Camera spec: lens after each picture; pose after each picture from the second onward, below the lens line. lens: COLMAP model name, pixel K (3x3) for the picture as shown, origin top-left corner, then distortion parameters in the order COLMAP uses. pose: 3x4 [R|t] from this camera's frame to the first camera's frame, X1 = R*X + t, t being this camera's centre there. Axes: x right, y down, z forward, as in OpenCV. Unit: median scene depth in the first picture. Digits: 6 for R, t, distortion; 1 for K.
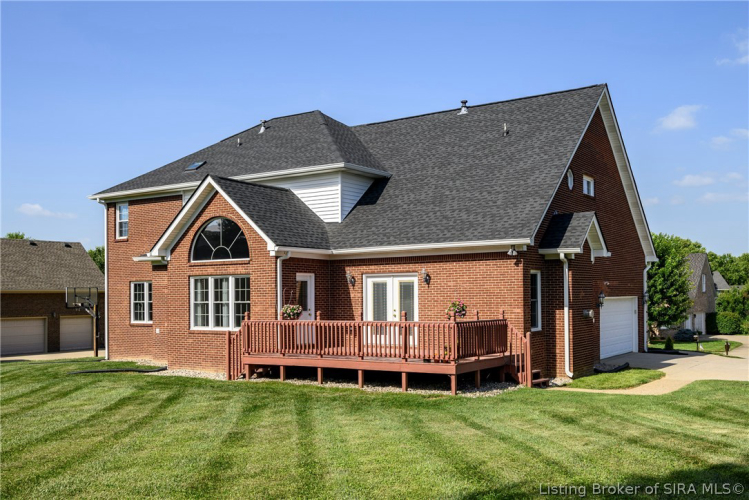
lens RADIAL K [[729.0, 0, 375.7], [0, 729.0, 248.5], [0, 0, 1]] dist [-0.016904, 0.000000]
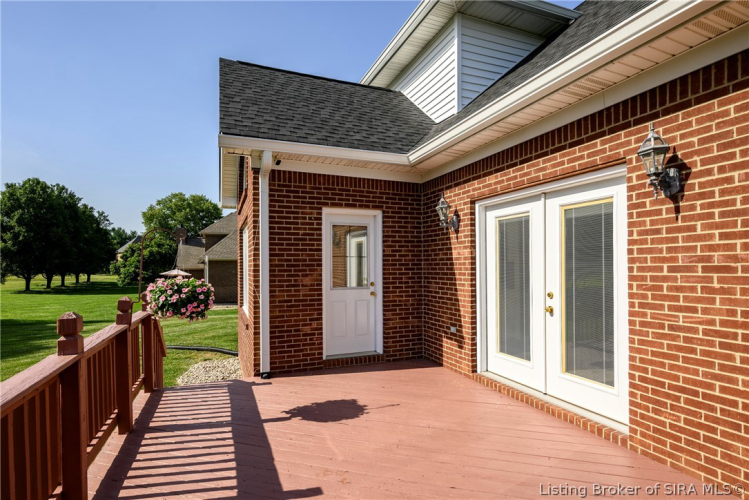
lens RADIAL K [[382.3, 0, 377.7], [0, 382.3, 260.2], [0, 0, 1]] dist [-0.007343, 0.000626]
pose [[0.838624, -0.001489, -0.544708, 0.054646], [0.031440, 0.998461, 0.045675, 0.056615], [0.543802, -0.055430, 0.837381, 0.789239]]
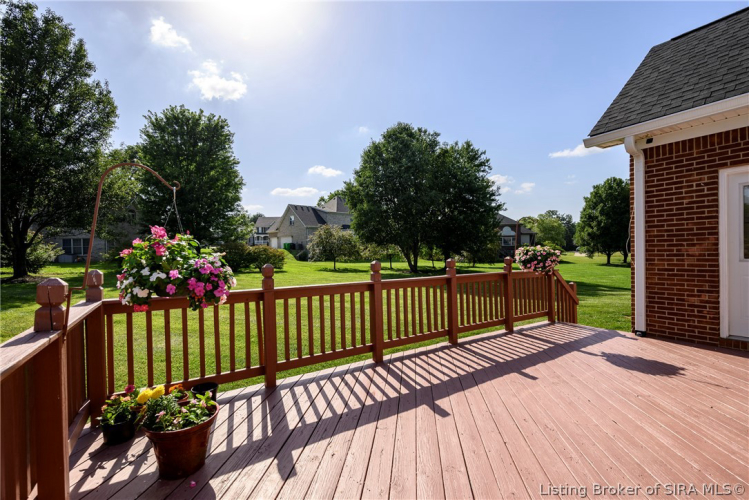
lens RADIAL K [[331.3, 0, 372.9], [0, 331.3, 250.3], [0, 0, 1]] dist [-0.031854, -0.000428]
pose [[-0.397300, 0.013830, -0.917585, 0.144021], [0.082670, 0.996360, -0.020777, 0.066955], [0.913958, -0.084111, -0.396997, 0.865089]]
